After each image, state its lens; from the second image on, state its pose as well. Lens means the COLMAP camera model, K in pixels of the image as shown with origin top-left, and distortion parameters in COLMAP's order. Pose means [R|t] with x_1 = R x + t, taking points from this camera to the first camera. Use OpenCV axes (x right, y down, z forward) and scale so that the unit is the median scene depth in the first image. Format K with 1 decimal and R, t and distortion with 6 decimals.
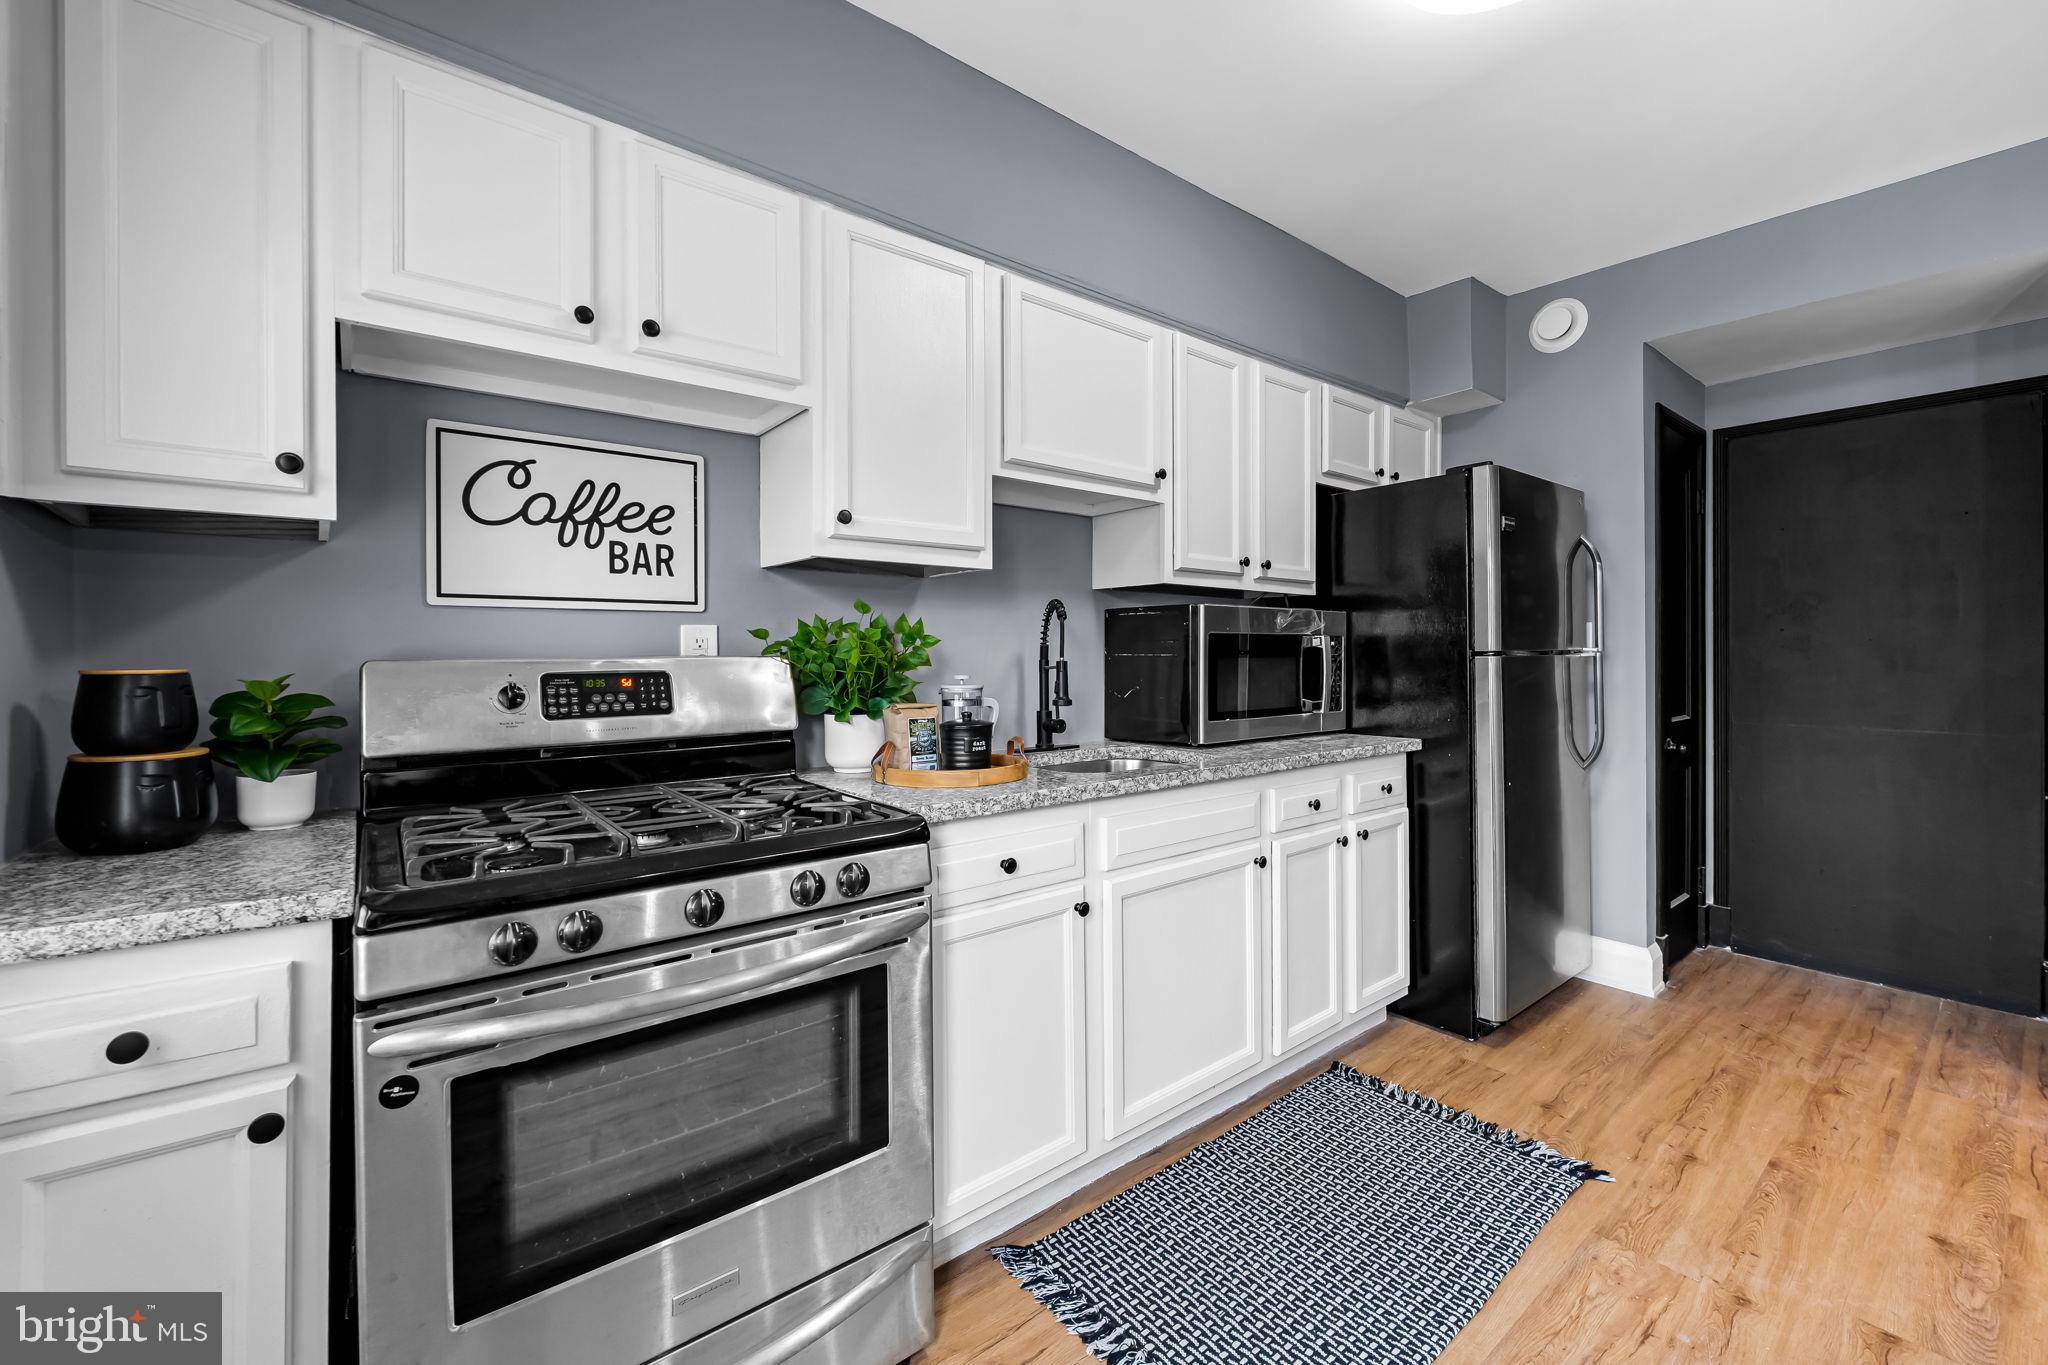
lens RADIAL K [[829.3, 0, 1040.9], [0, 829.3, 654.4], [0, 0, 1]] dist [-0.005730, 0.000290]
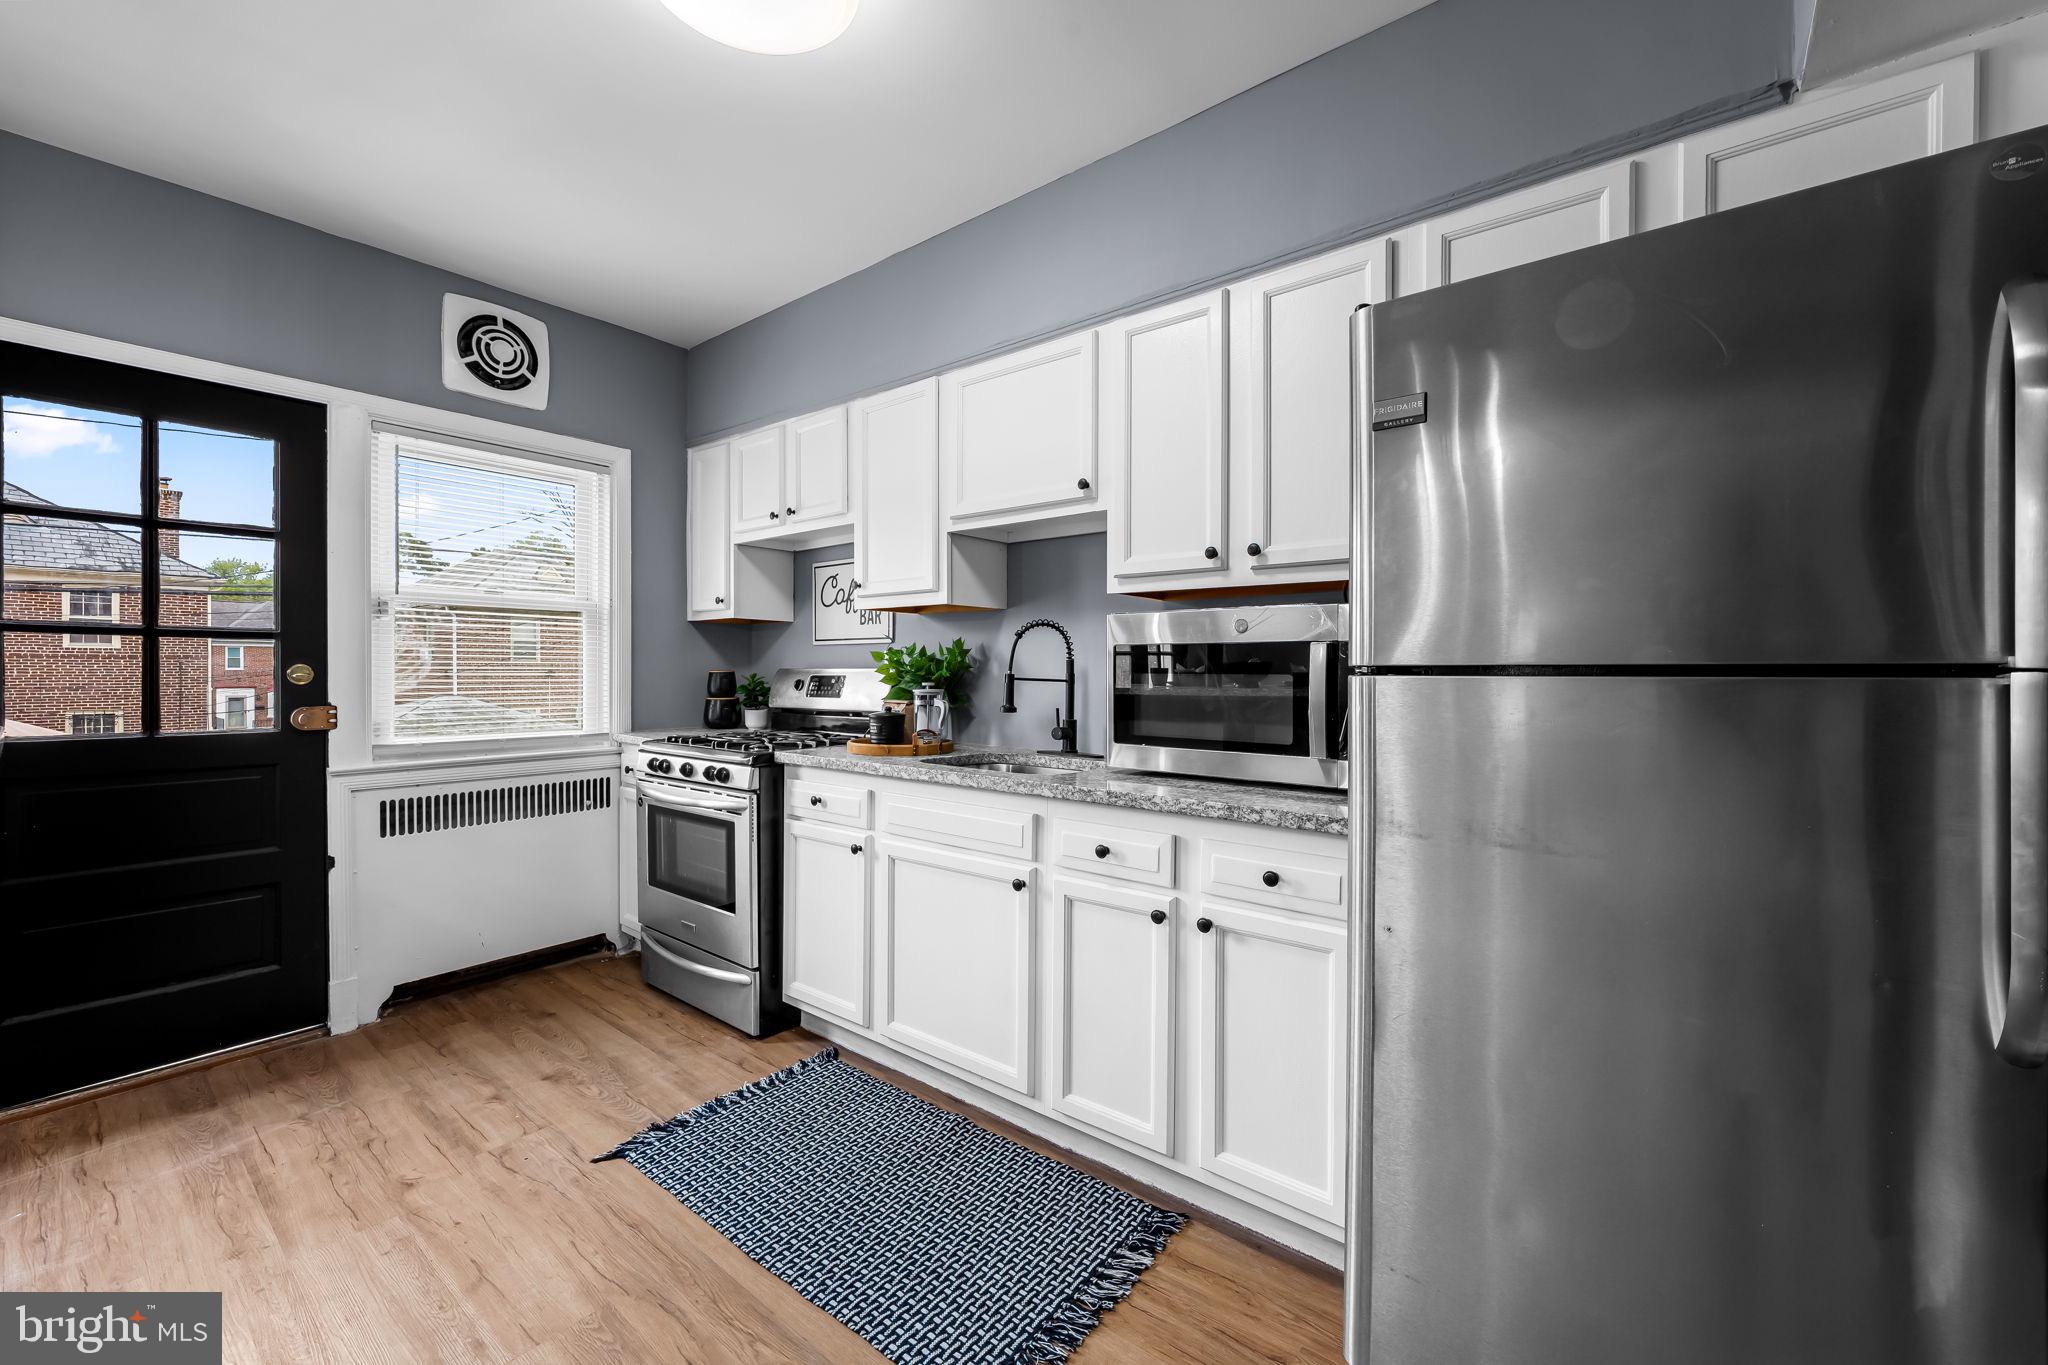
lens RADIAL K [[829.3, 0, 1021.1], [0, 829.3, 671.2], [0, 0, 1]] dist [-0.005730, 0.000290]
pose [[0.202384, 0.010414, -0.979251, 1.432555], [-0.001703, 0.999946, 0.010282, -0.009123], [0.979305, -0.000413, 0.202391, 0.958909]]
